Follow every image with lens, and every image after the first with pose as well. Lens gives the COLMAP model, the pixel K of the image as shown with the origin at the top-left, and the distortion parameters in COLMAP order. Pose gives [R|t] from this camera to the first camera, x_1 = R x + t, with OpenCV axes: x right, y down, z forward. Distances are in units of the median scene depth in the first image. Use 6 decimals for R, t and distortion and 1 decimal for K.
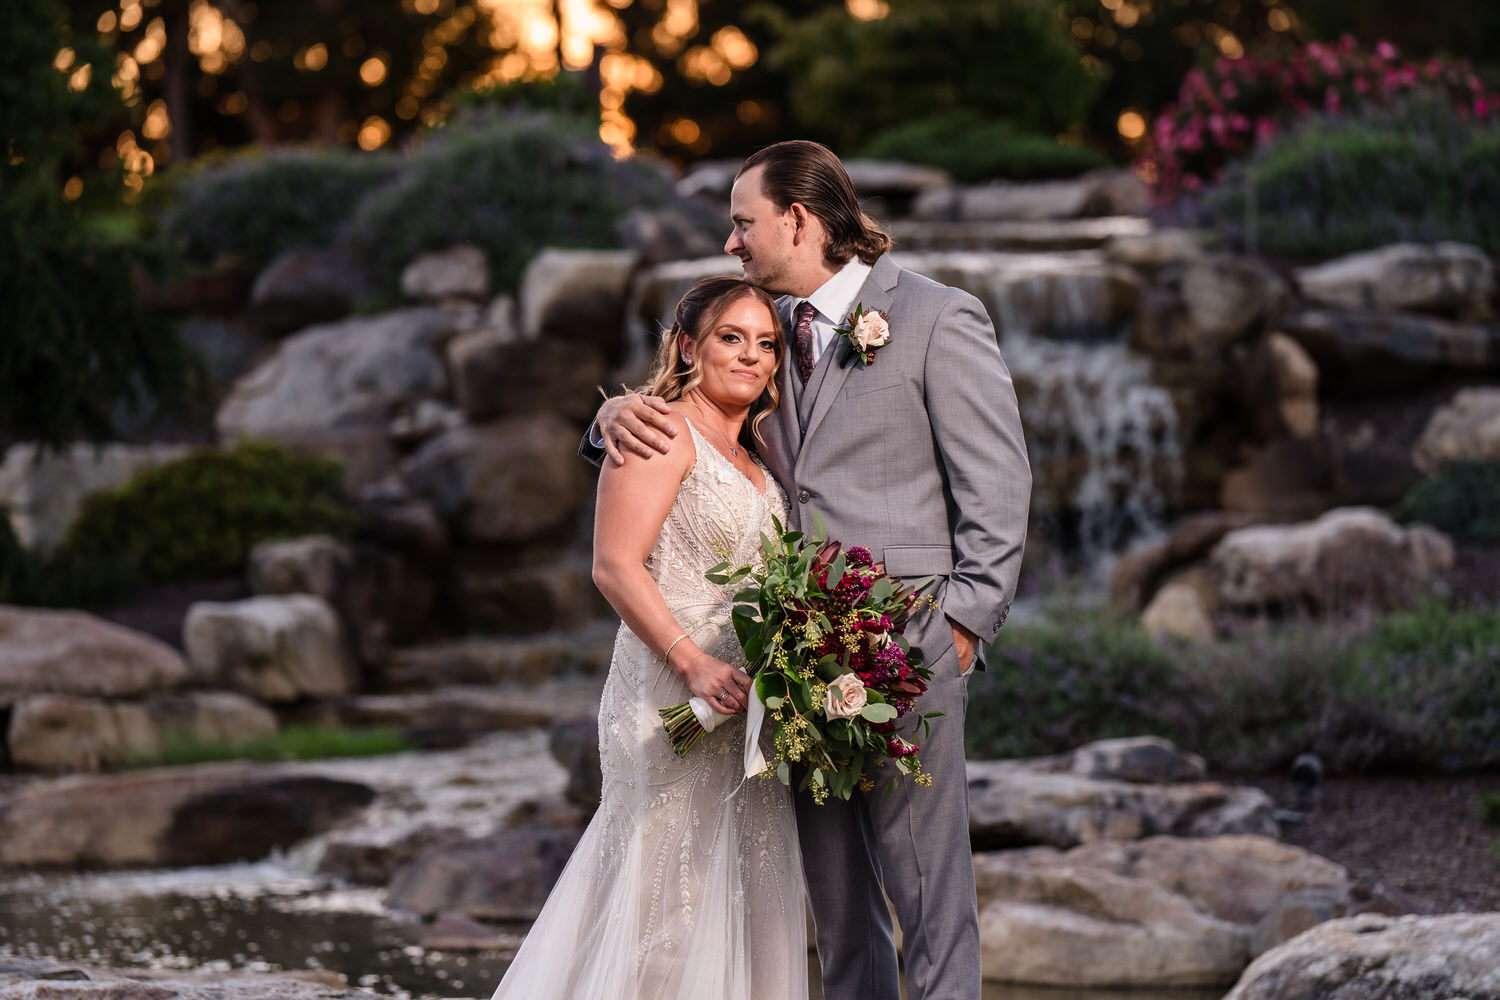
lens RADIAL K [[5676.0, 0, 745.0], [0, 5676.0, 494.0], [0, 0, 1]] dist [0.844303, 0.000000]
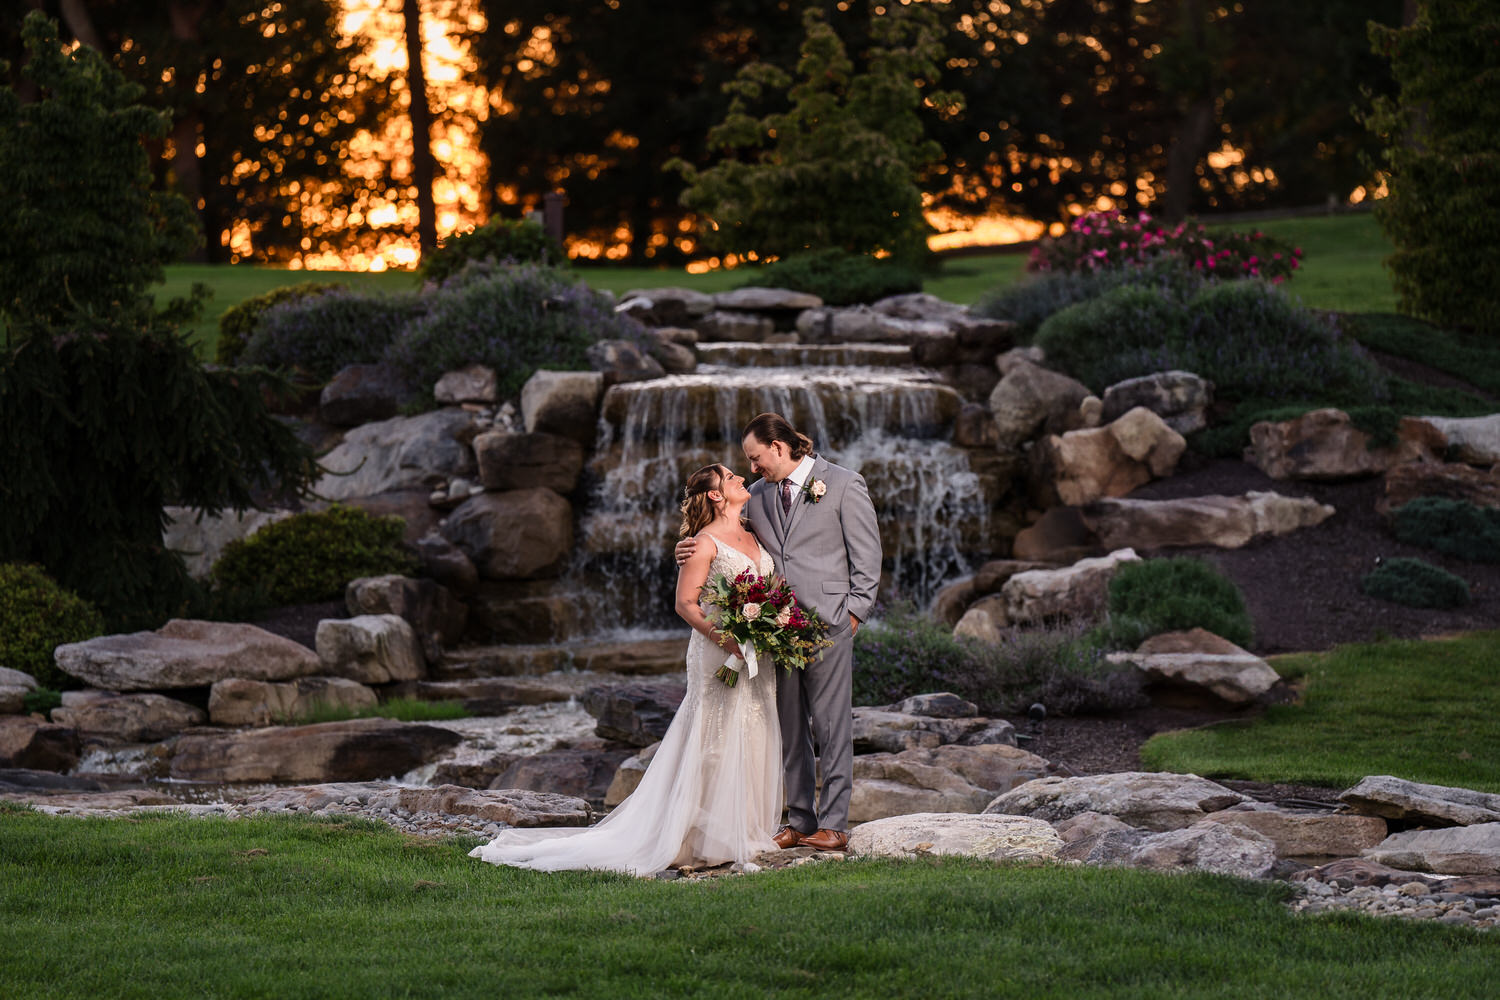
lens RADIAL K [[7404.2, 0, 773.4], [0, 7404.2, 511.1], [0, 0, 1]] dist [1.360368, 0.000000]
pose [[0.999446, 0.003837, 0.033050, -0.041303], [-0.003827, 0.999993, -0.000383, -0.008207], [-0.033052, 0.000257, 0.999454, -0.917484]]
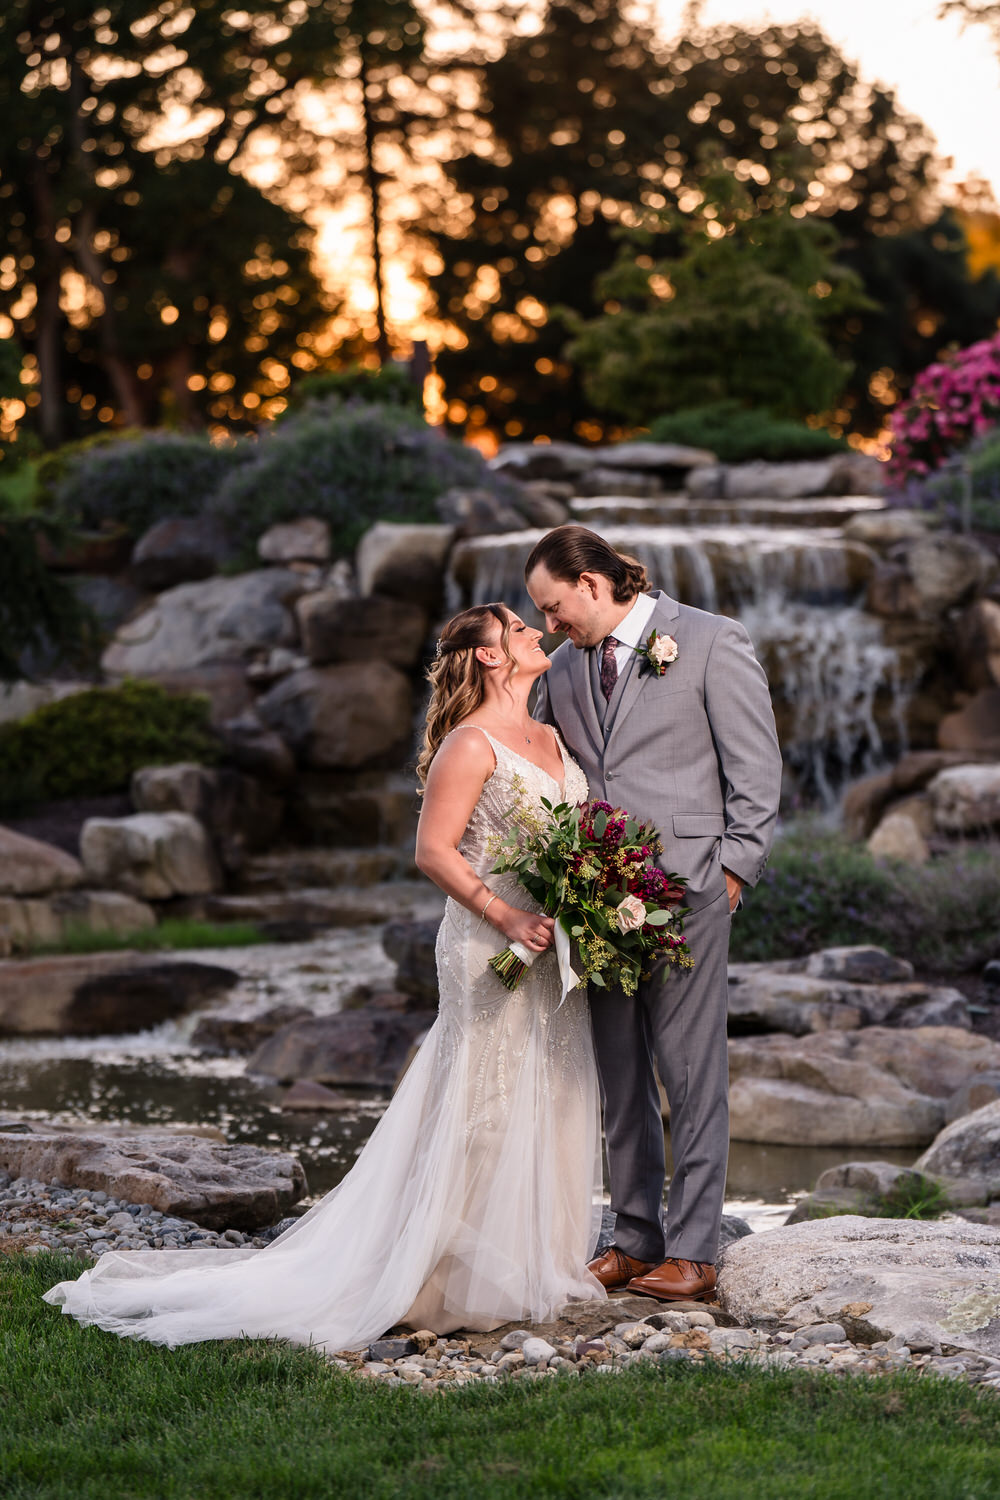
lens RADIAL K [[5071.3, 0, 511.7], [0, 5071.3, 756.9], [0, 0, 1]] dist [0.679231, 0.000000]
pose [[0.999922, 0.011667, -0.004411, -0.001696], [-0.011607, 0.999842, 0.013459, -0.009057], [0.004567, -0.013407, 0.999900, -0.078400]]
